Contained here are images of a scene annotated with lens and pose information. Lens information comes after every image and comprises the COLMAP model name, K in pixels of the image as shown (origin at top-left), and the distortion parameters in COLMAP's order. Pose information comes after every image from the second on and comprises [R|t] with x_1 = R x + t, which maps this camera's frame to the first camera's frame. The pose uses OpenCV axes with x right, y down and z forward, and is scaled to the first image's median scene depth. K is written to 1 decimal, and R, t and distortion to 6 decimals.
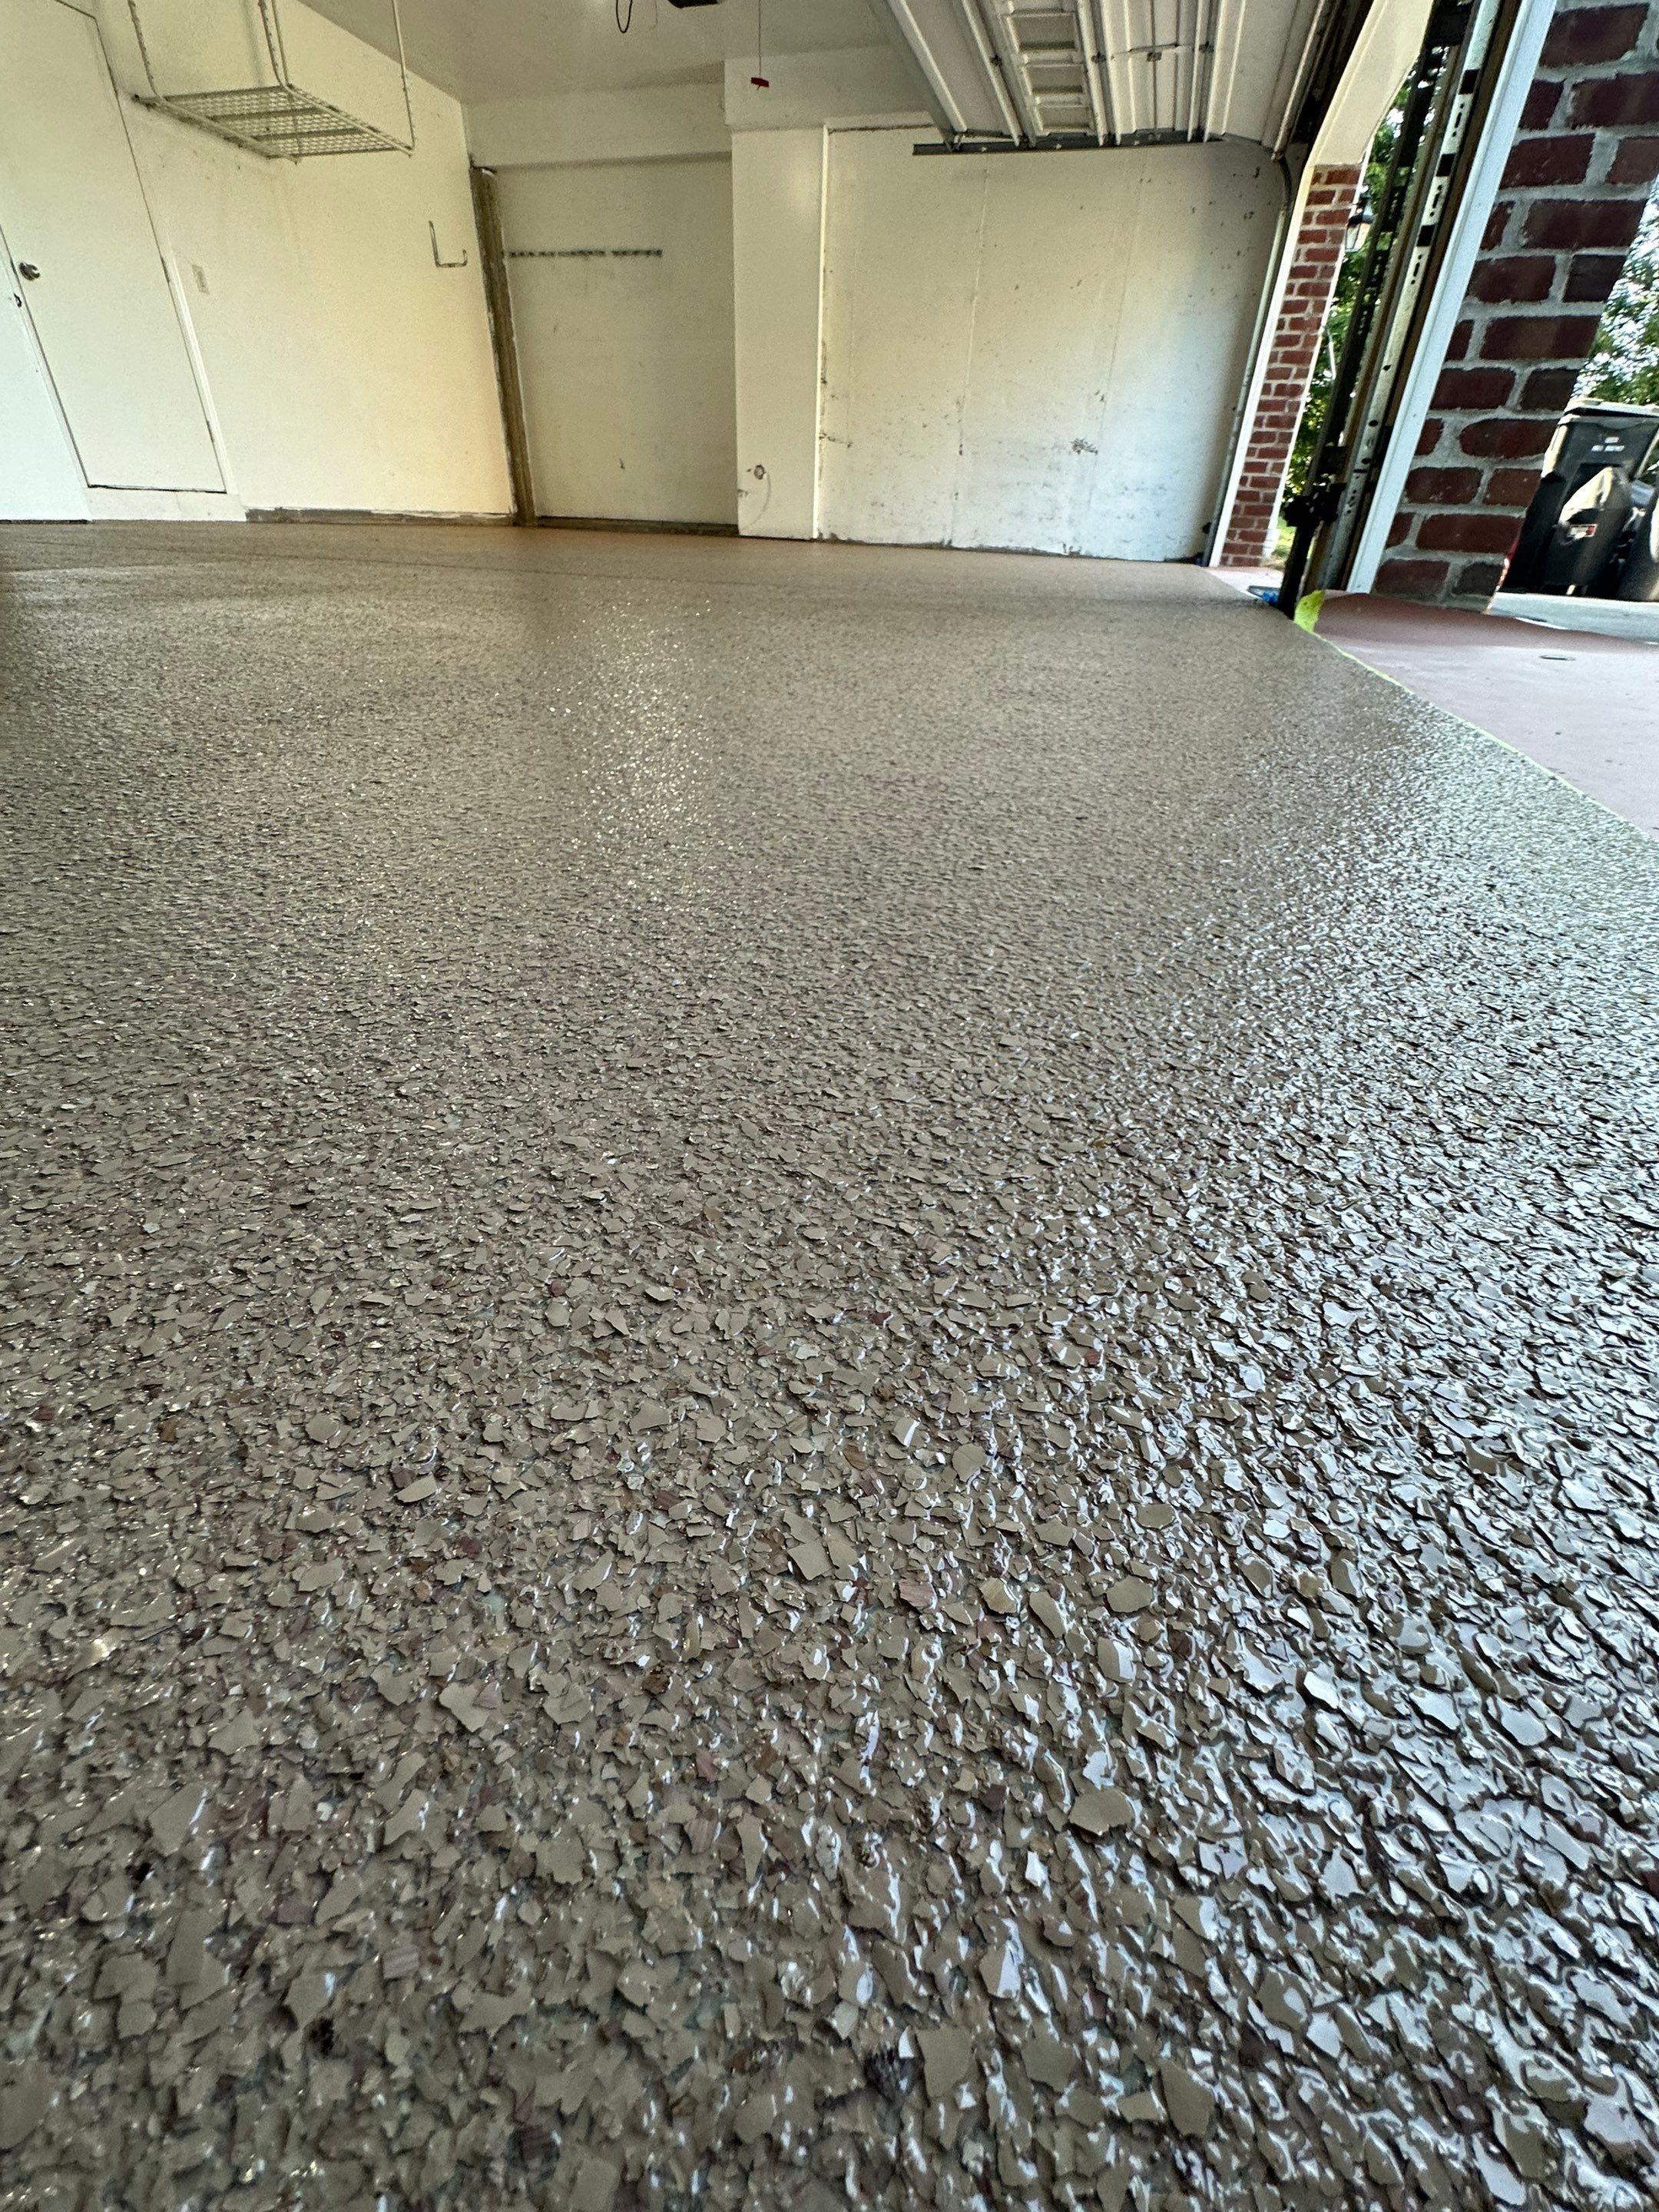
lens RADIAL K [[881.2, 0, 831.9], [0, 881.2, 1106.5], [0, 0, 1]] dist [-0.004135, 0.000289]
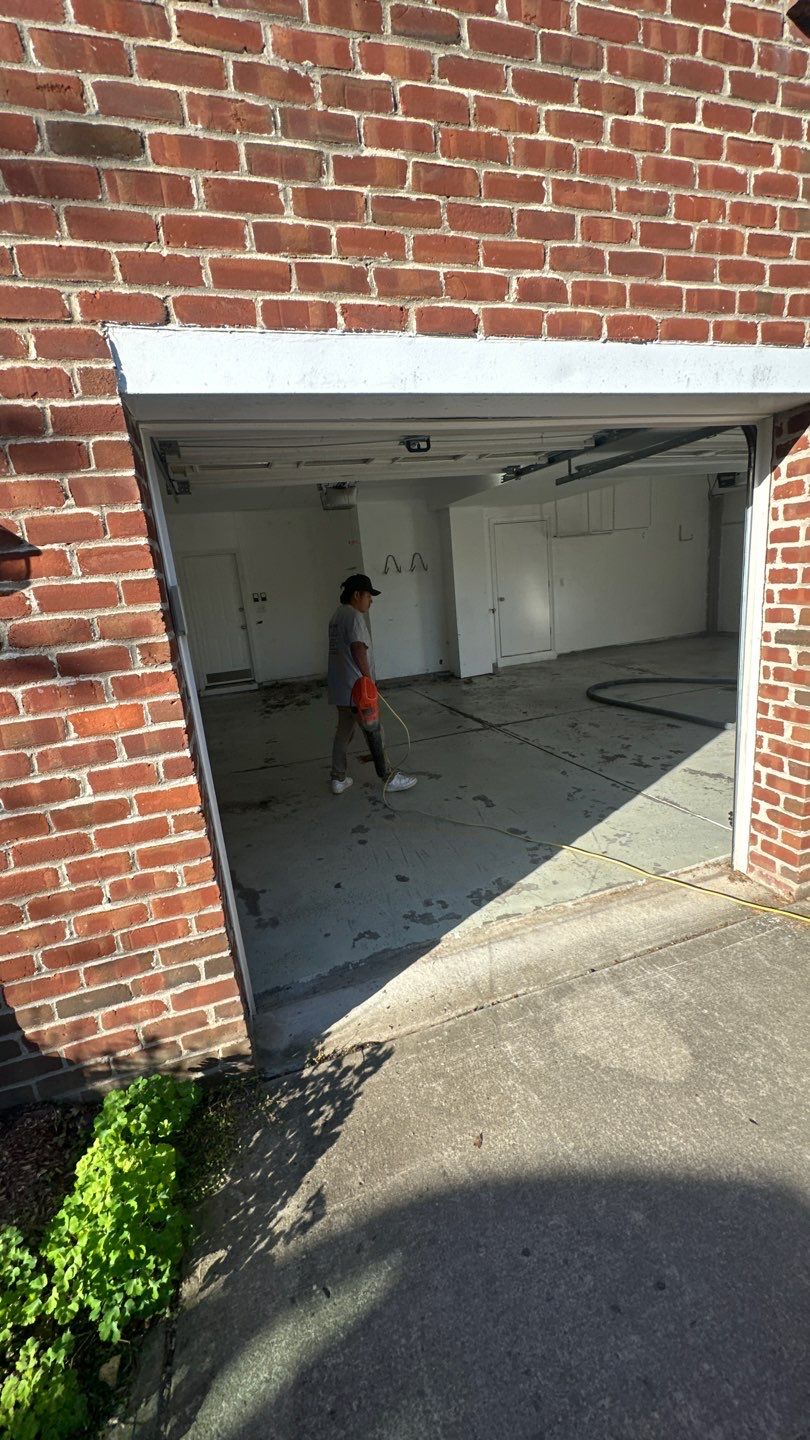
lens RADIAL K [[571.5, 0, 405.9], [0, 571.5, 717.4], [0, 0, 1]] dist [-0.001285, -0.000588]
pose [[0.569540, 0.112859, -0.814178, 0.429701], [-0.355986, 0.926681, -0.120568, -0.156178], [0.740876, 0.358504, 0.567959, -0.182713]]
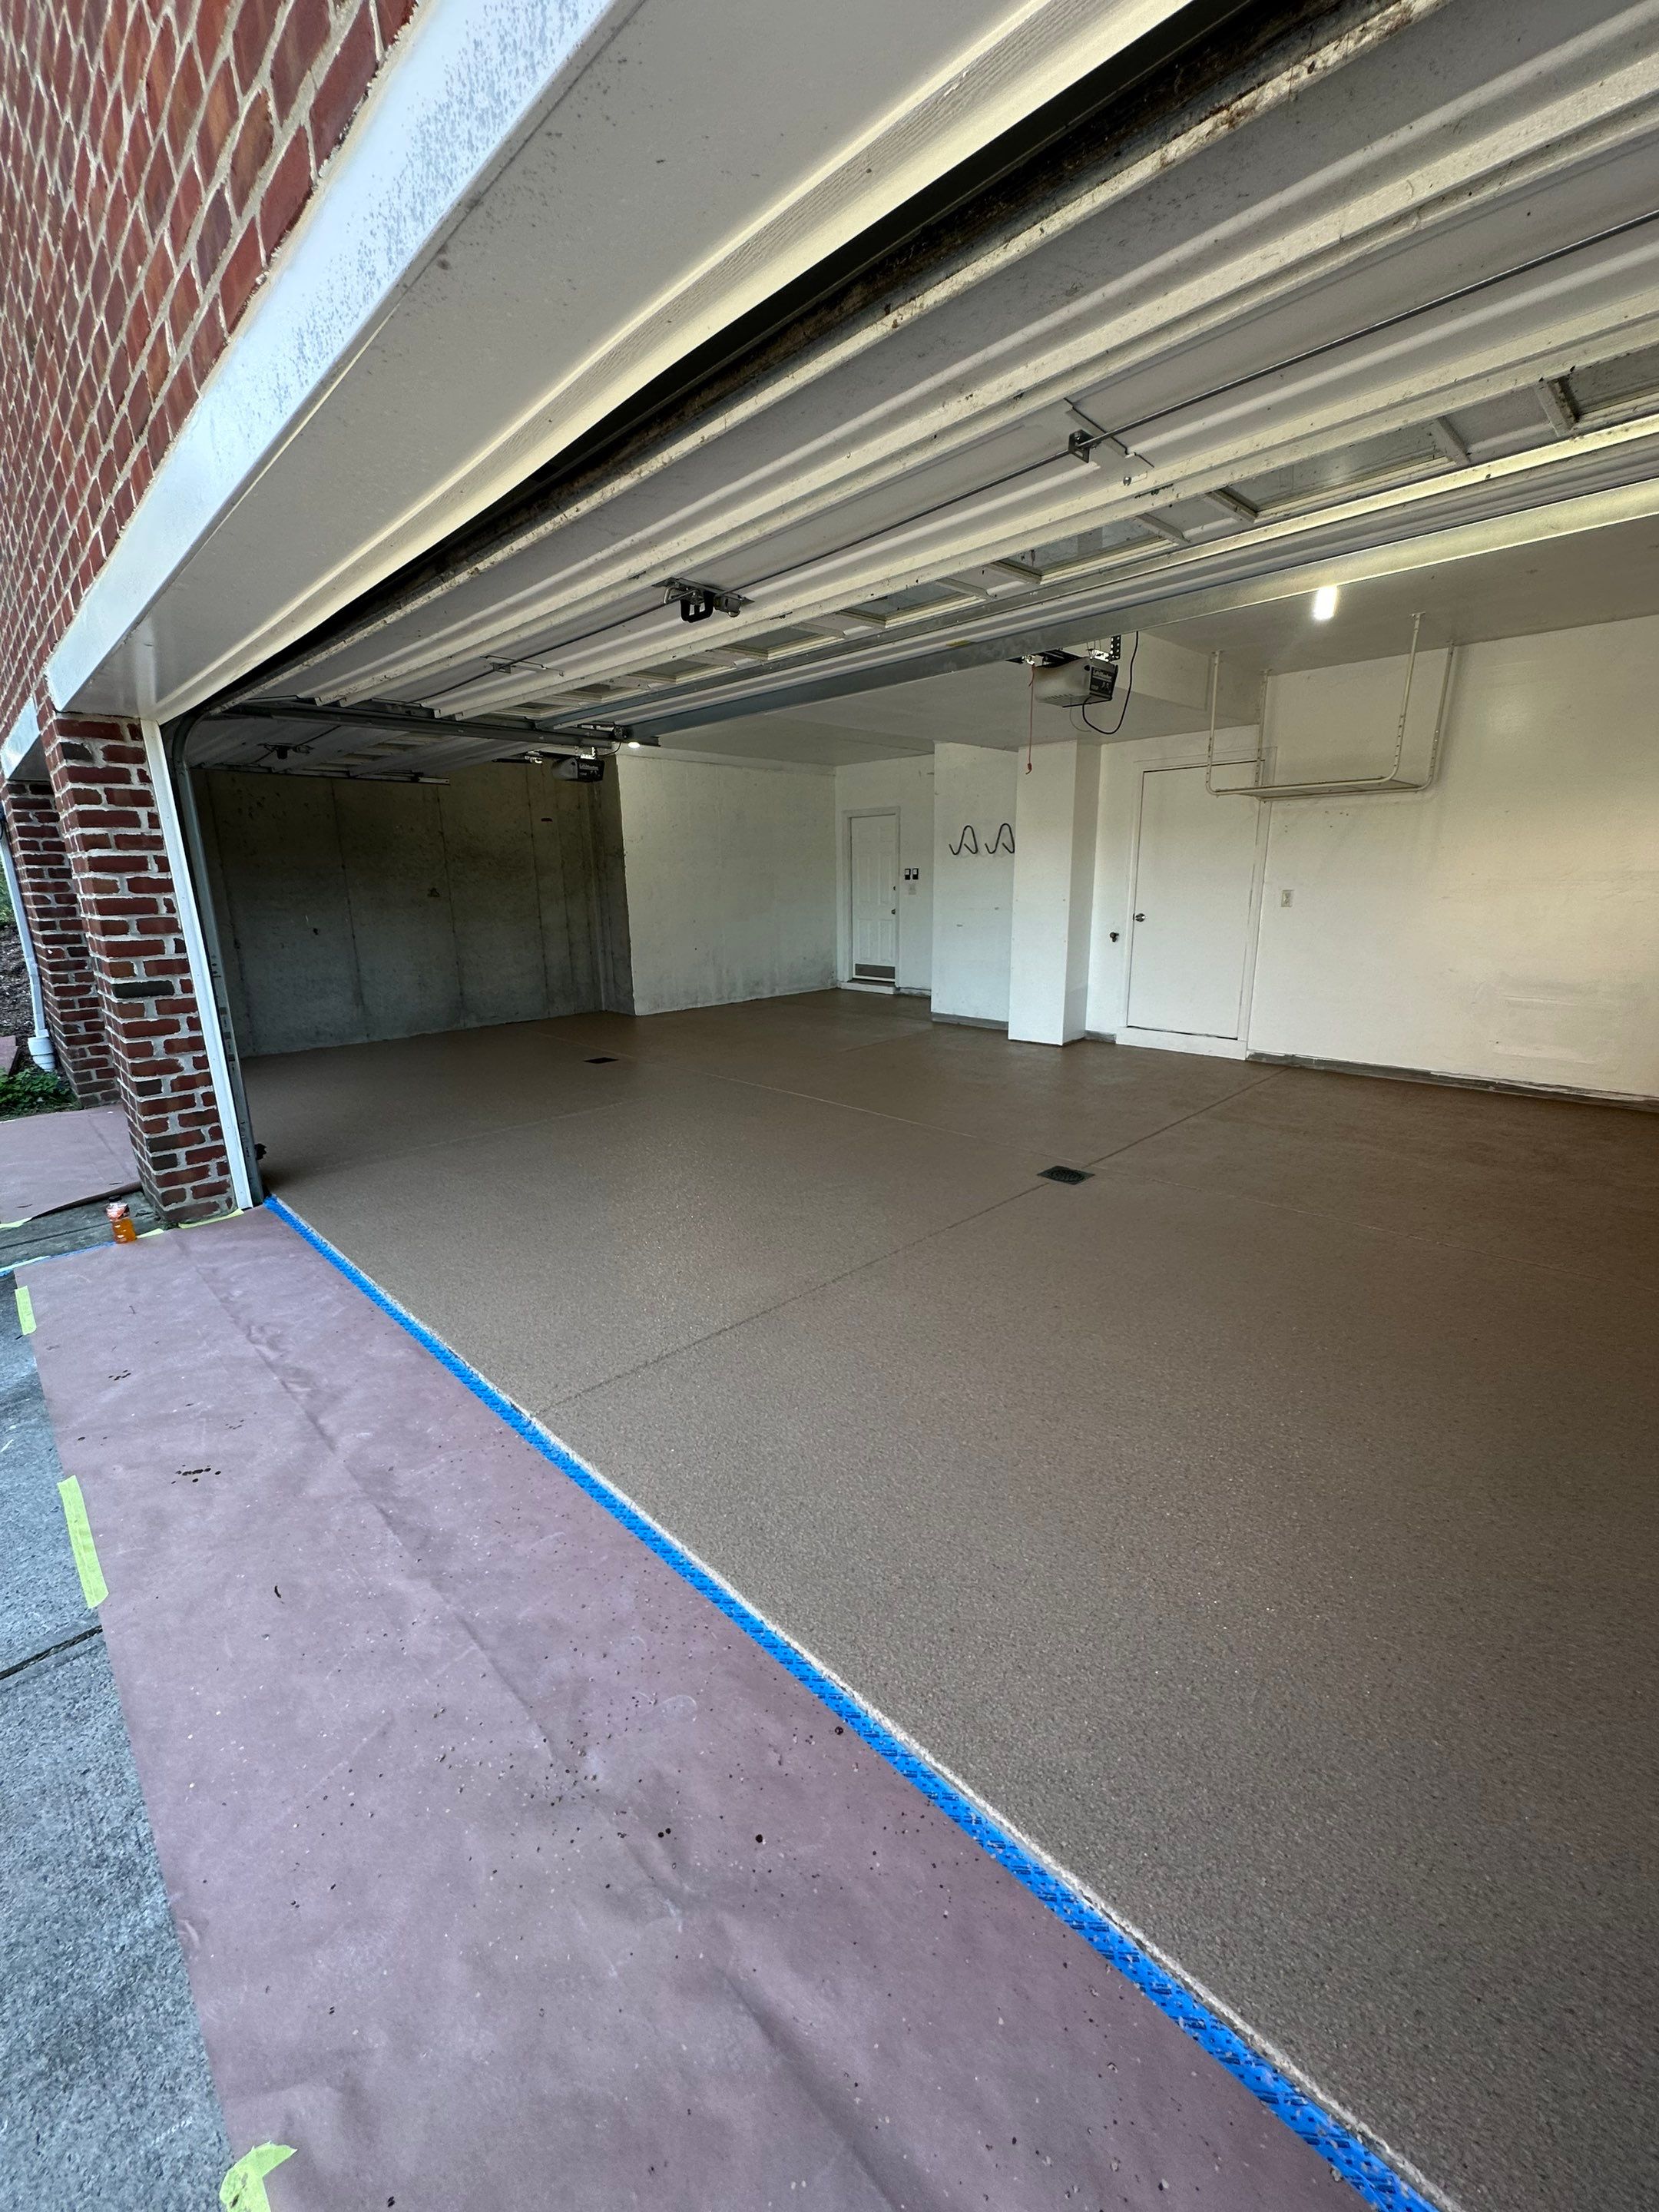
lens RADIAL K [[881.2, 0, 832.0], [0, 881.2, 1101.6], [0, 0, 1]] dist [-0.004135, 0.000289]
pose [[-0.467161, 0.189148, -0.863703, 0.607180], [-0.491240, 0.756681, 0.431413, -0.841812], [0.735149, 0.625825, -0.260575, 0.915208]]
